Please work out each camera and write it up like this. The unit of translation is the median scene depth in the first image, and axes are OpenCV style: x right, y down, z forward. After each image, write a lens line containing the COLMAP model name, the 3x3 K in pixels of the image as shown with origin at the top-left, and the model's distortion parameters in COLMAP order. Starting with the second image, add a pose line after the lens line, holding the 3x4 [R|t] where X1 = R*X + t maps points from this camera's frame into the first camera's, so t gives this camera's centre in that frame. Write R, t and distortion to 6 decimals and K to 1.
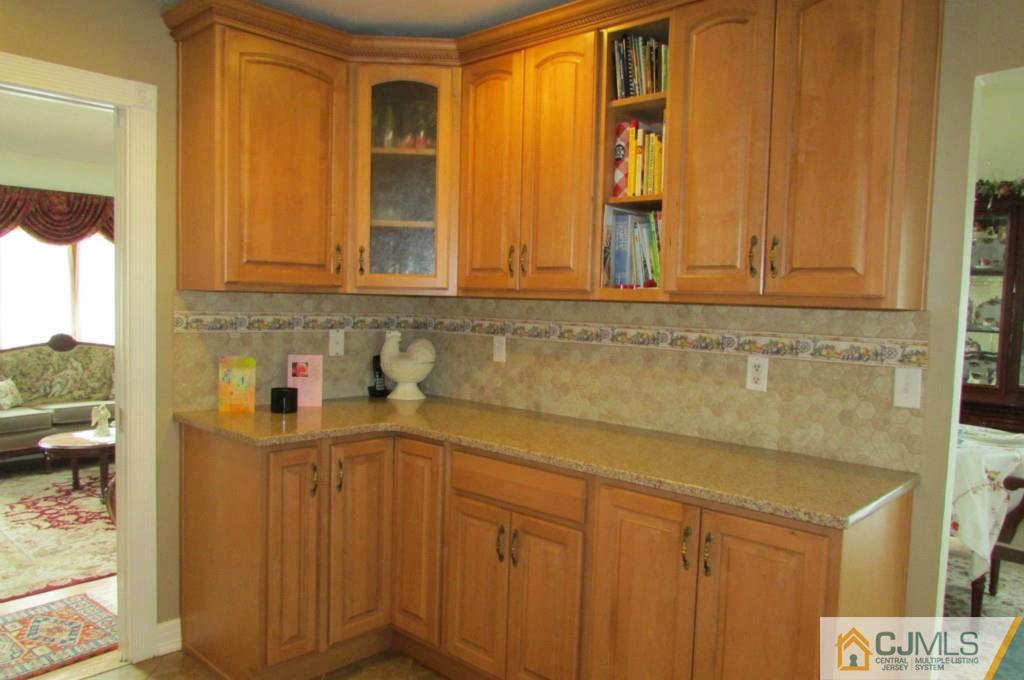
lens RADIAL K [[732.1, 0, 512.5], [0, 732.1, 338.8], [0, 0, 1]] dist [-0.010101, -0.001919]
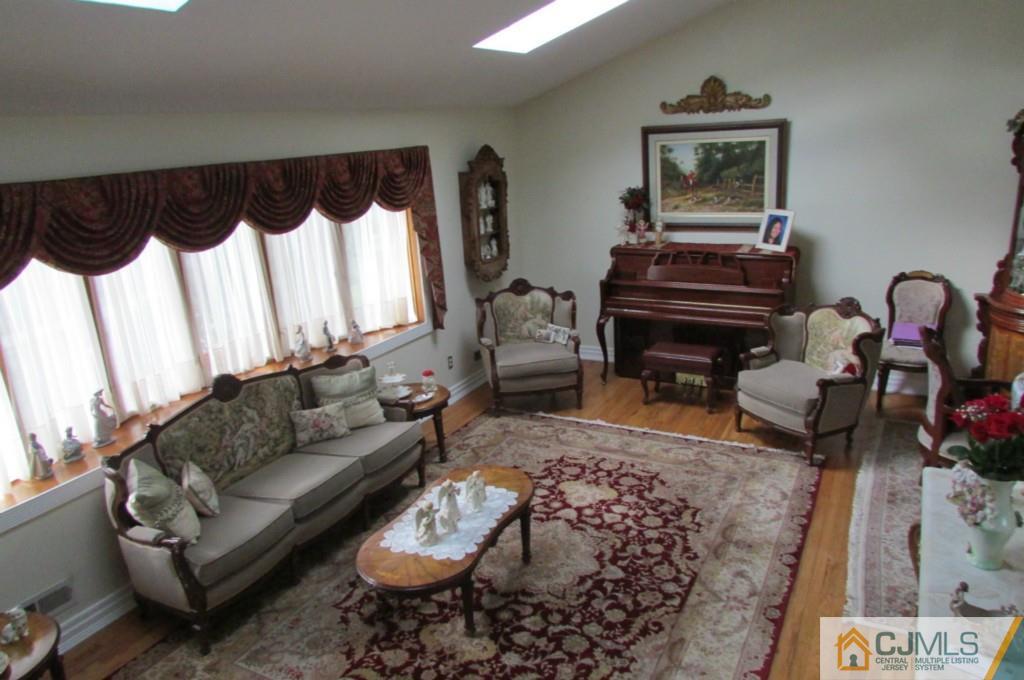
lens RADIAL K [[732.1, 0, 513.4], [0, 732.1, 340.8], [0, 0, 1]] dist [-0.010101, -0.001919]
pose [[0.966735, -0.145909, 0.210082, -0.503551], [0.096372, 0.968586, 0.229244, -0.173976], [-0.236932, -0.201372, 0.950428, 0.291570]]
